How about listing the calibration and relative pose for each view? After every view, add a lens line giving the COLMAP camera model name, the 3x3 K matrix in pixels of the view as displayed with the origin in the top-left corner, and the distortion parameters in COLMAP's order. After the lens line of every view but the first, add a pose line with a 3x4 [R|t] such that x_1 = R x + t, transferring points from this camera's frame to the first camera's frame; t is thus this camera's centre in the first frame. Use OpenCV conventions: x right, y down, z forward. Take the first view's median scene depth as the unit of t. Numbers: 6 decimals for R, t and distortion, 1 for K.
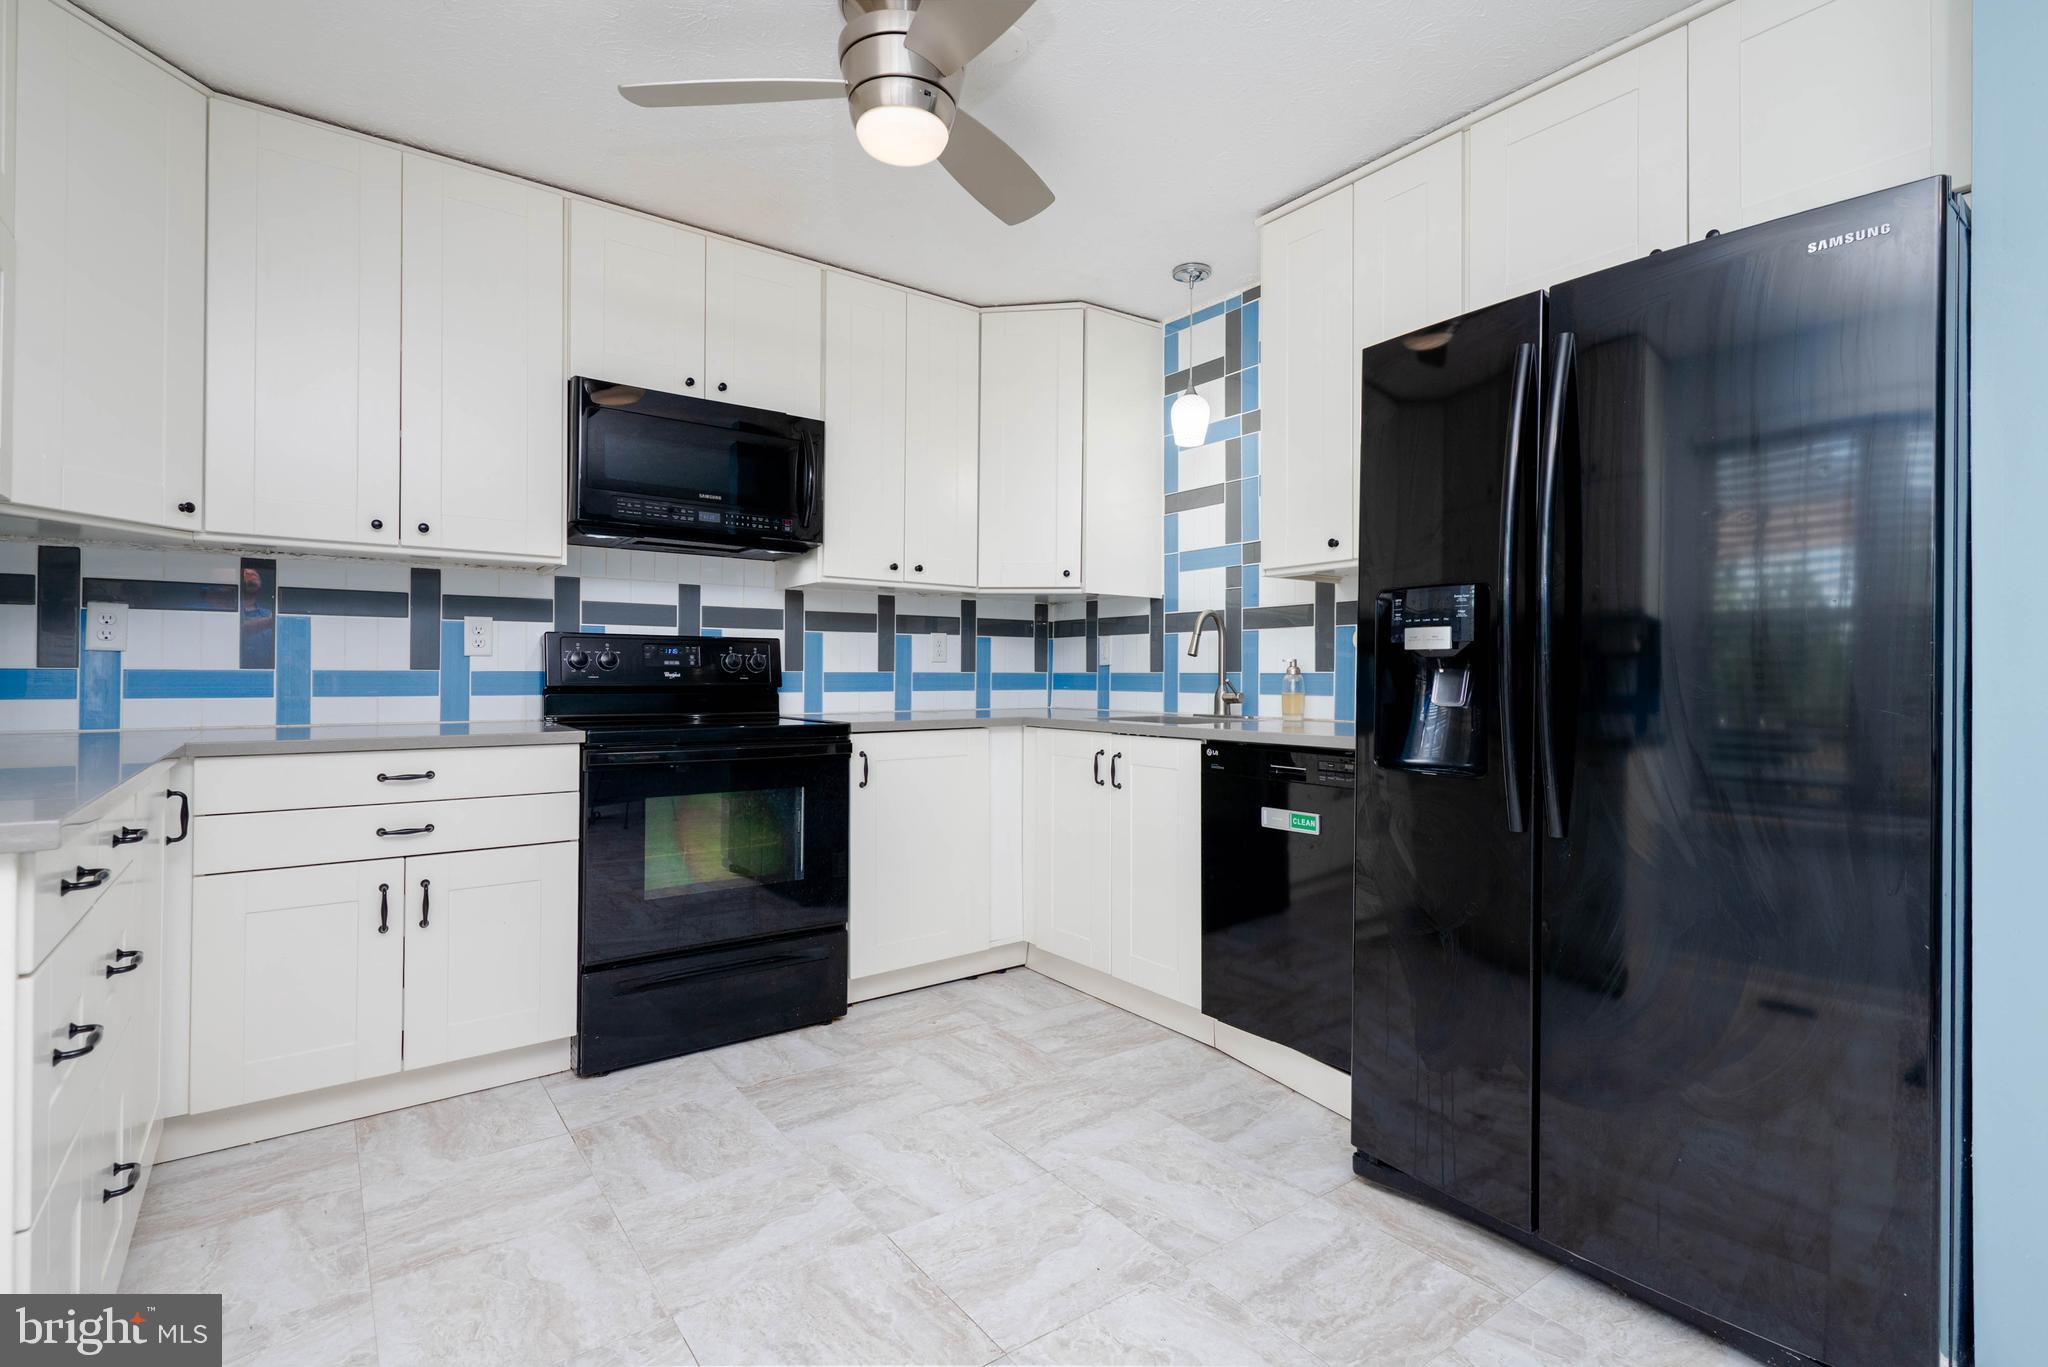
lens RADIAL K [[969.0, 0, 1033.1], [0, 969.0, 667.4], [0, 0, 1]] dist [0.010350, -0.000577]
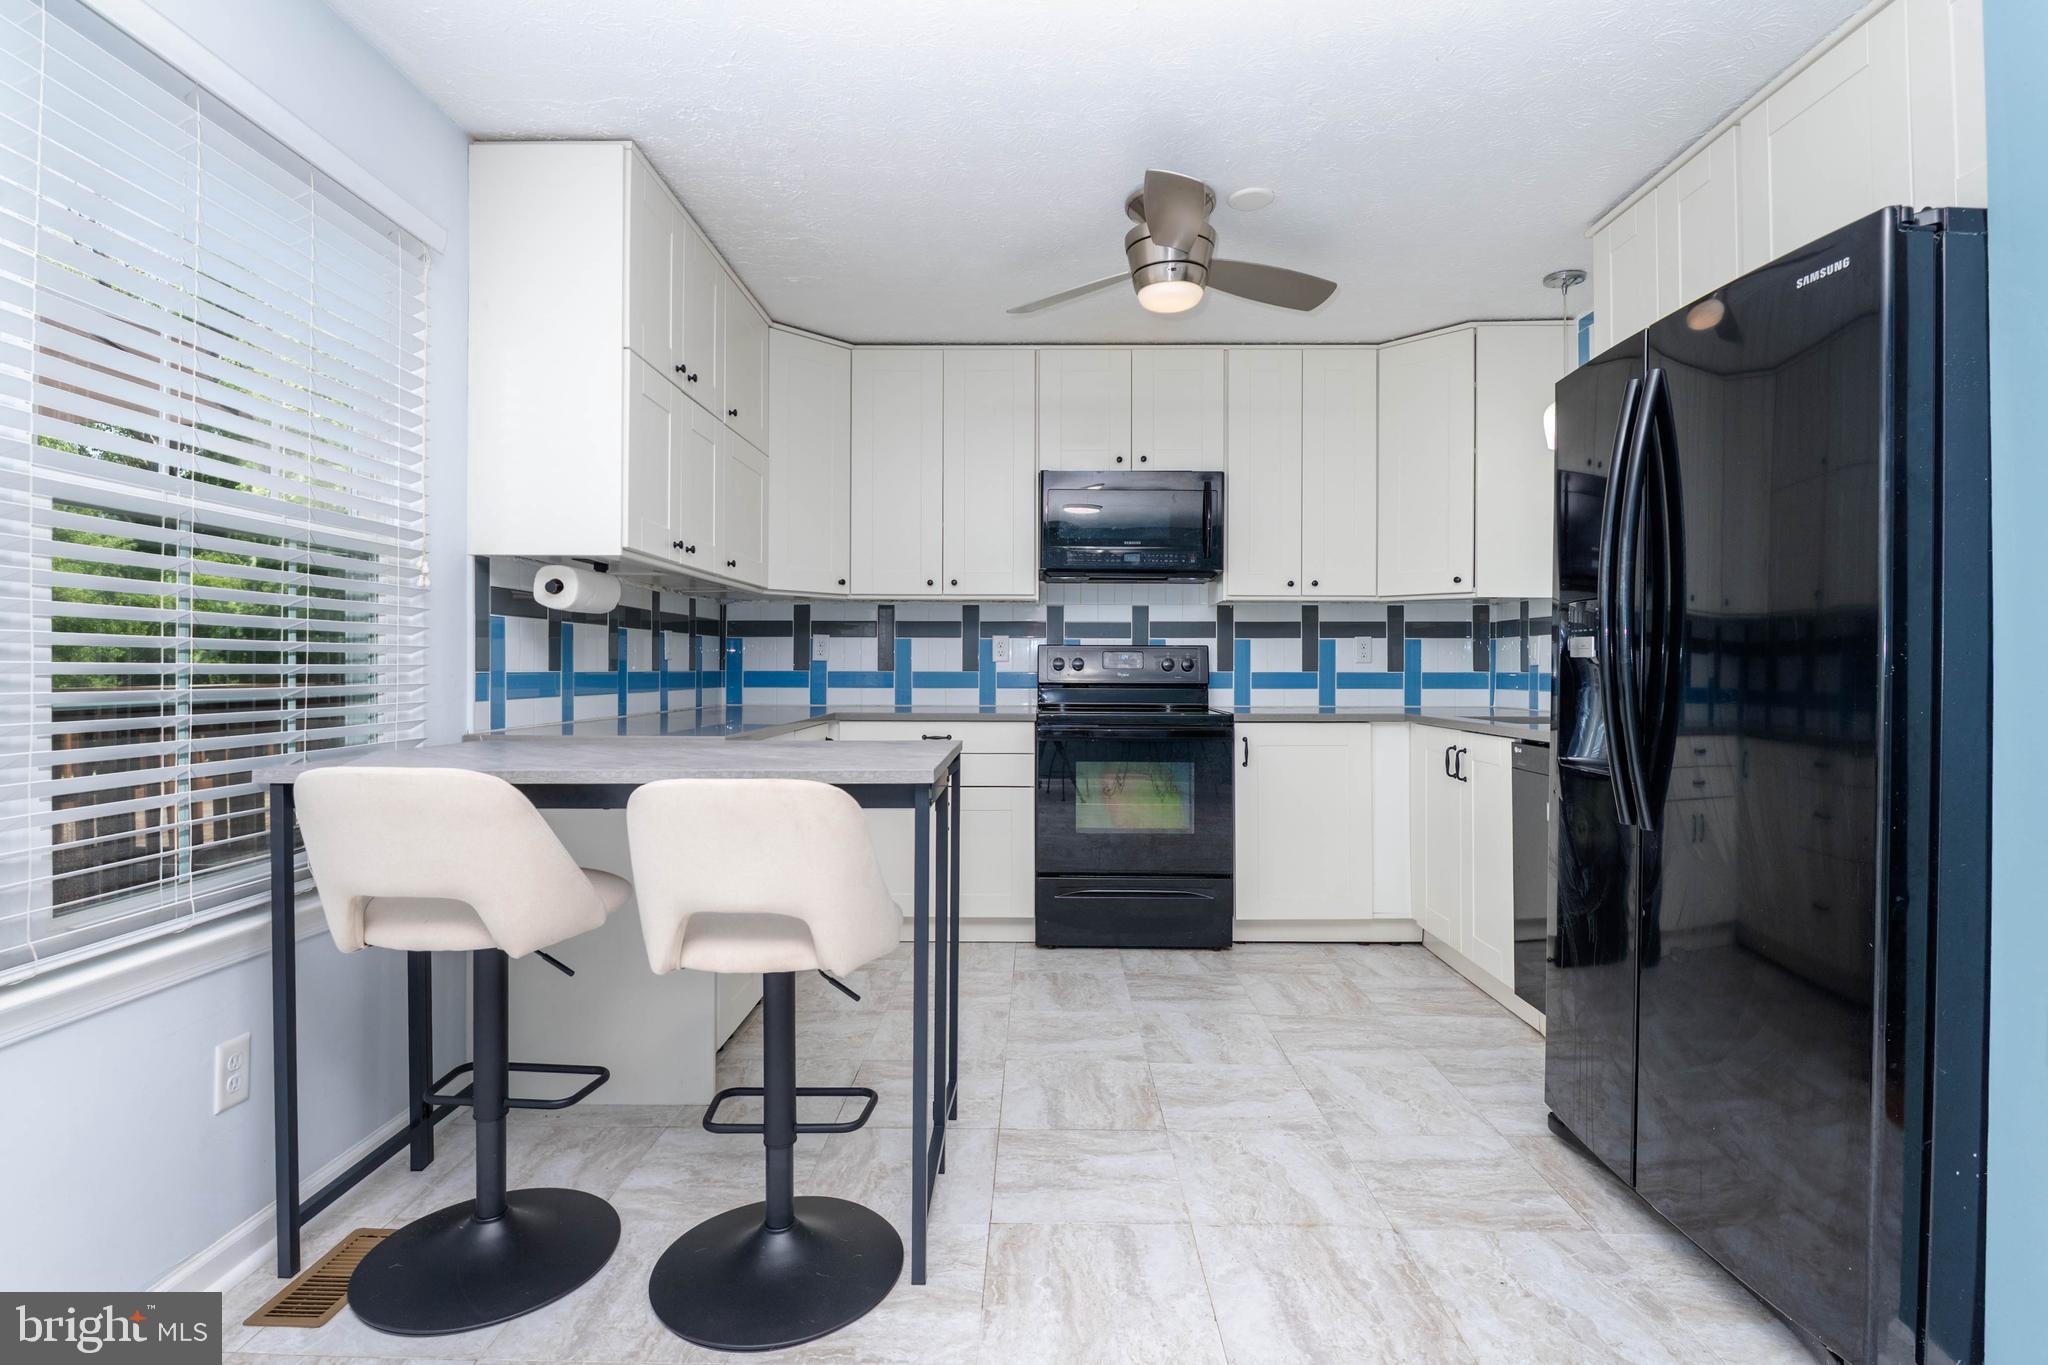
lens RADIAL K [[1008.0, 0, 1026.5], [0, 1008.0, 656.1], [0, 0, 1]] dist [-0.003263, -0.001391]
pose [[0.790053, -0.008059, -0.612986, 0.409528], [0.004980, 0.999965, -0.006728, -0.010149], [0.613019, 0.002263, 0.790065, -0.196341]]
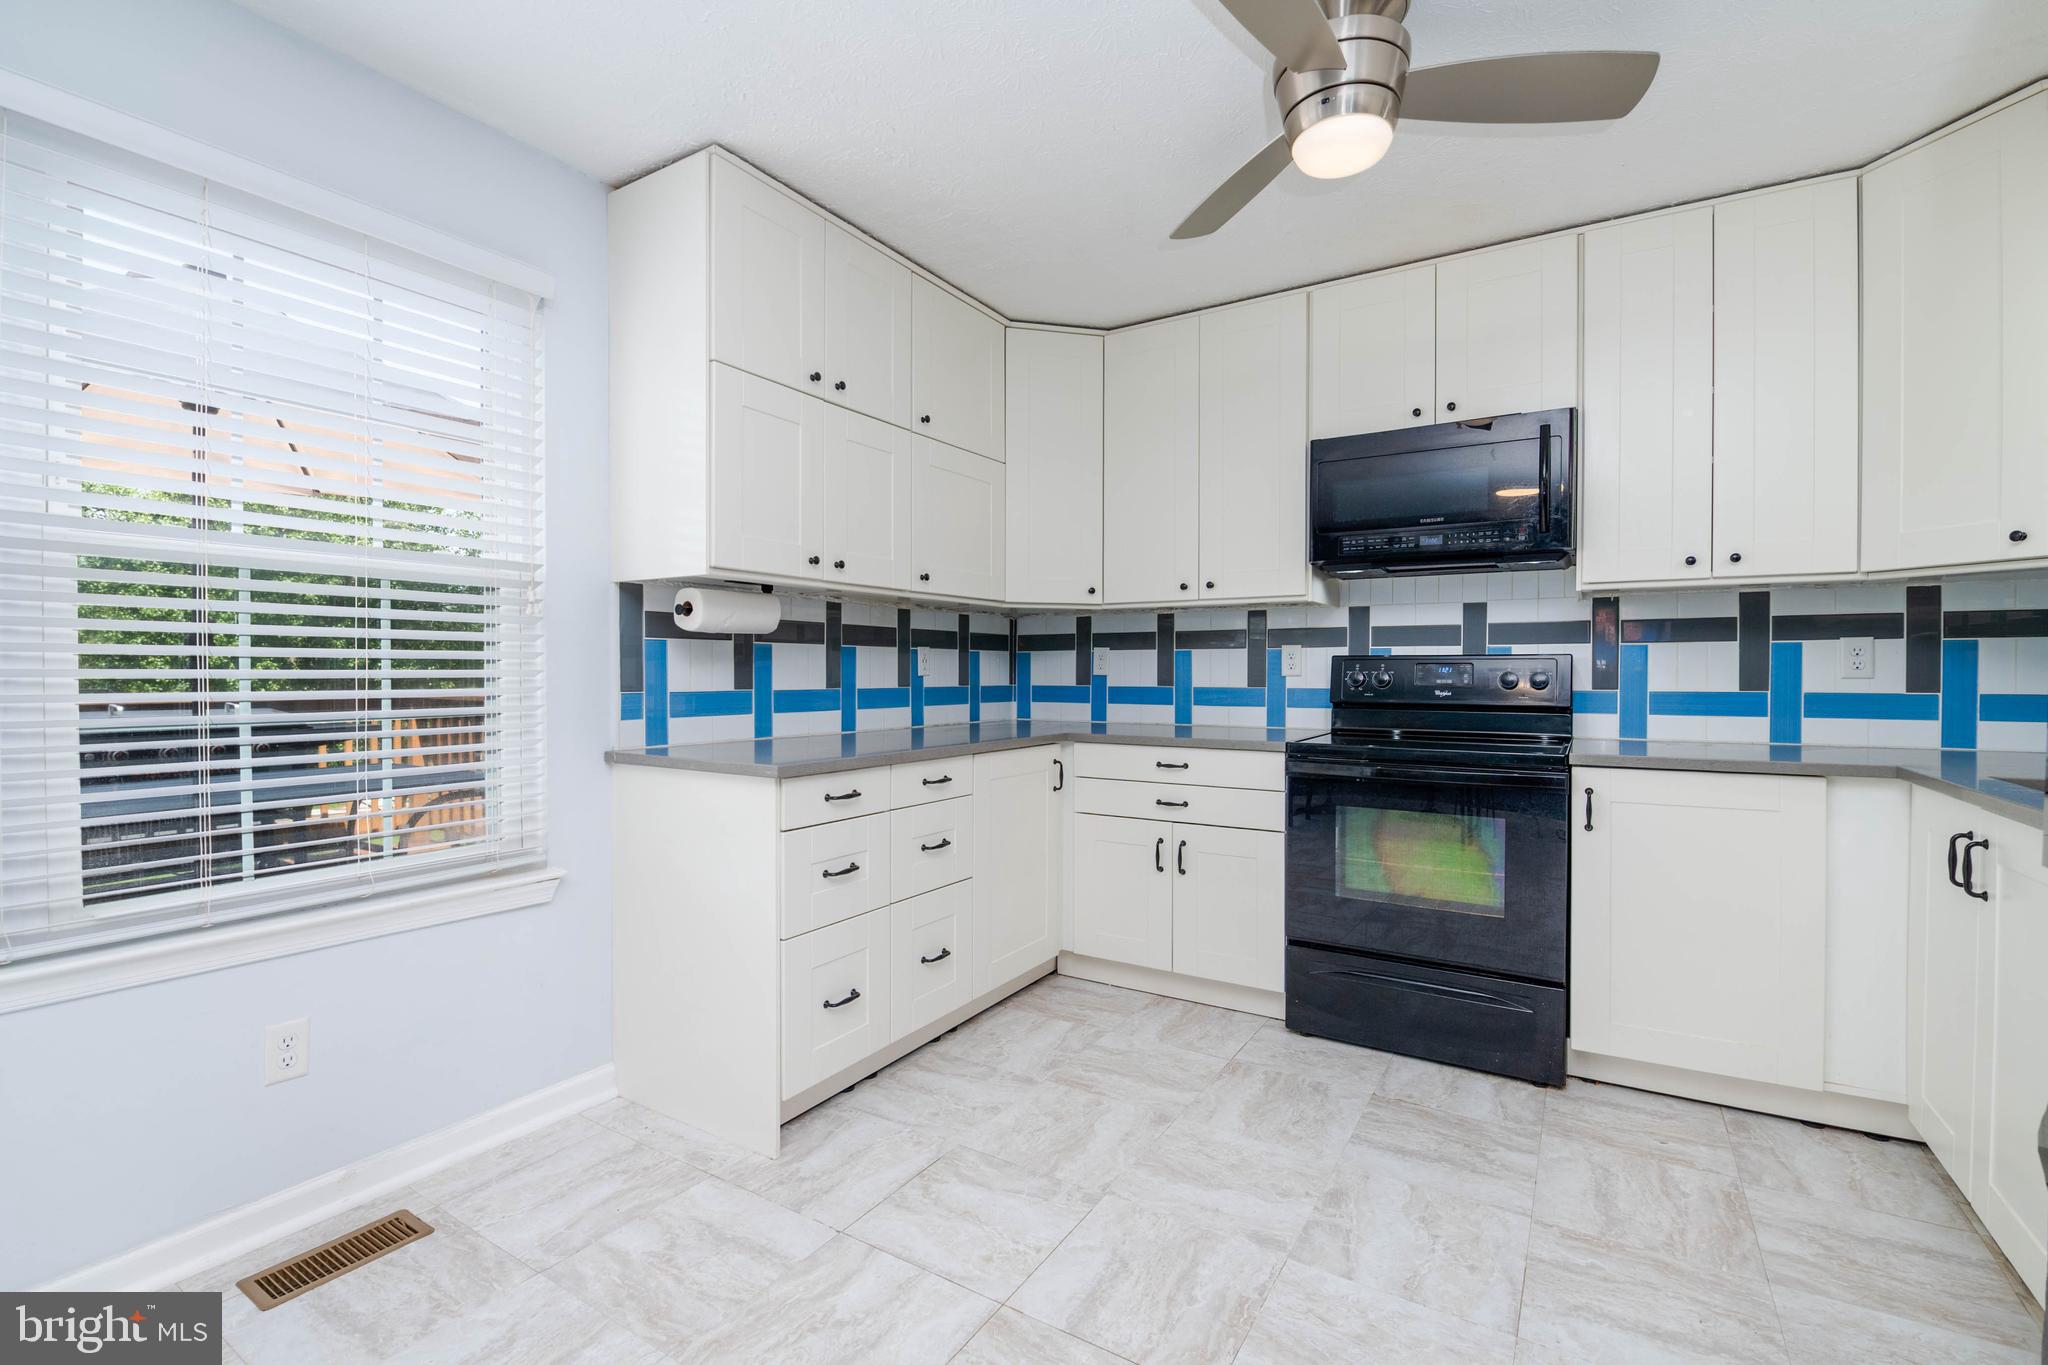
lens RADIAL K [[907.6, 0, 1029.9], [0, 907.6, 678.2], [0, 0, 1]] dist [-0.000263, -0.011690]
pose [[0.349956, 0.003886, -0.936758, 0.413150], [0.008410, 0.999938, 0.007290, -0.020851], [0.936728, -0.010429, 0.349902, 0.273871]]
